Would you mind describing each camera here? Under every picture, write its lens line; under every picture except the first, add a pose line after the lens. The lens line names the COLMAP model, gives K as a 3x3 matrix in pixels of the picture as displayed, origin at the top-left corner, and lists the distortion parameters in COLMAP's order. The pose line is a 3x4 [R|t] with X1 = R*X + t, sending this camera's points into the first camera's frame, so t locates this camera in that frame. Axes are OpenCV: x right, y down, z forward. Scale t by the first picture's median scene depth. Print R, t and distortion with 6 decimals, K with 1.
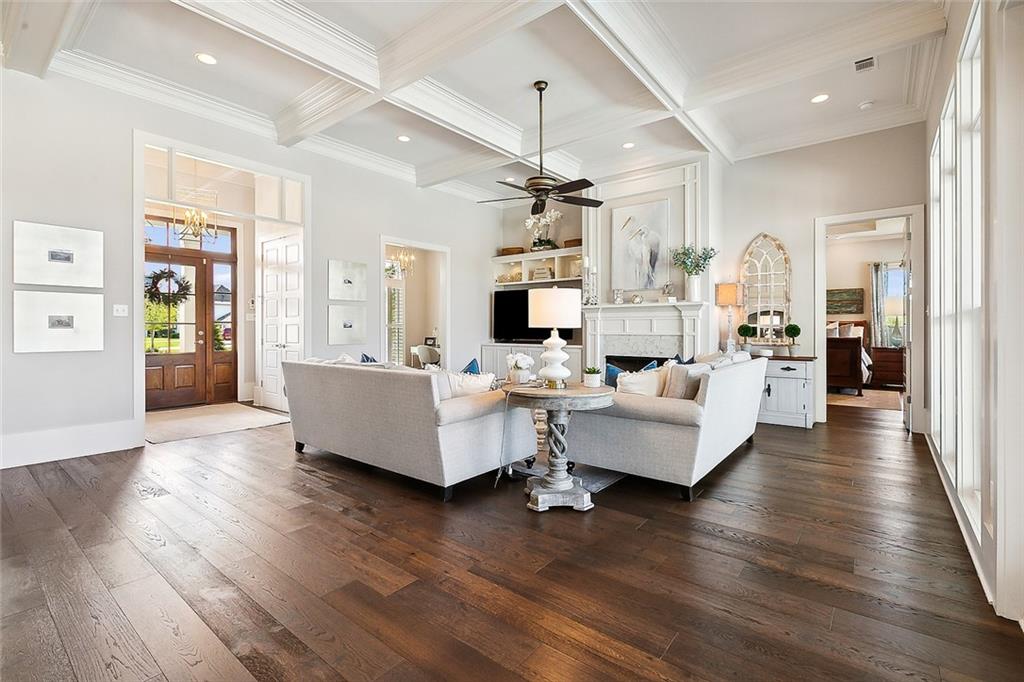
lens RADIAL K [[459.3, 0, 506.2], [0, 459.3, 329.6], [0, 0, 1]] dist [-0.000611, -0.000380]
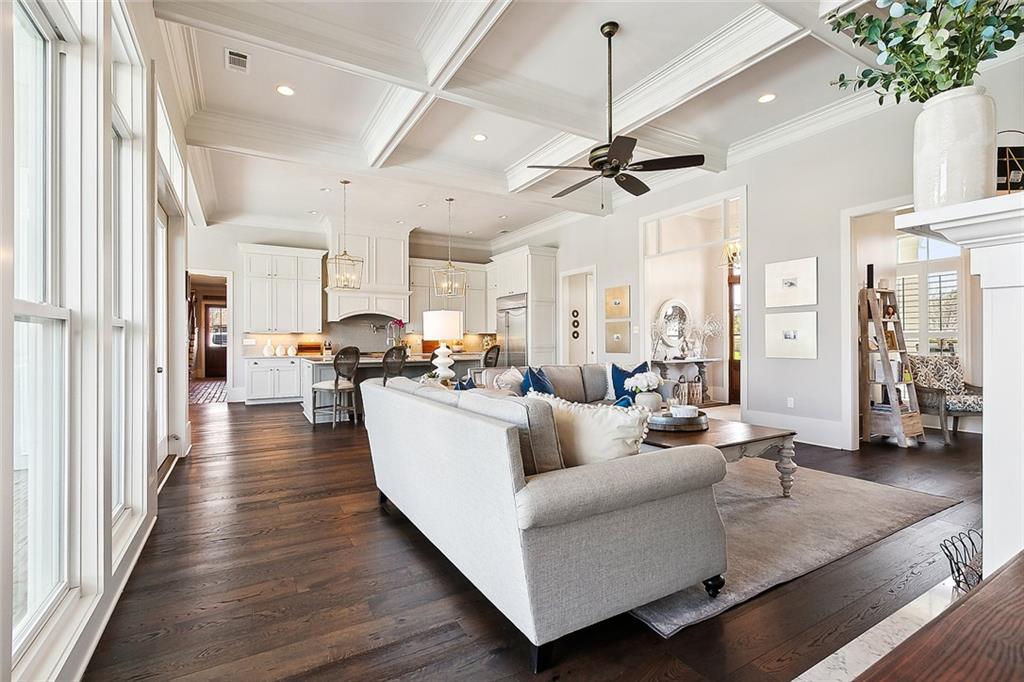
lens RADIAL K [[472.3, 0, 512.0], [0, 472.3, 341.0], [0, 0, 1]] dist [0.001628, 0.000073]
pose [[-0.349109, -0.000751, -0.937082, 0.649589], [0.004562, 0.999986, -0.002501, 0.000942], [0.937071, -0.005148, -0.349101, 0.819472]]
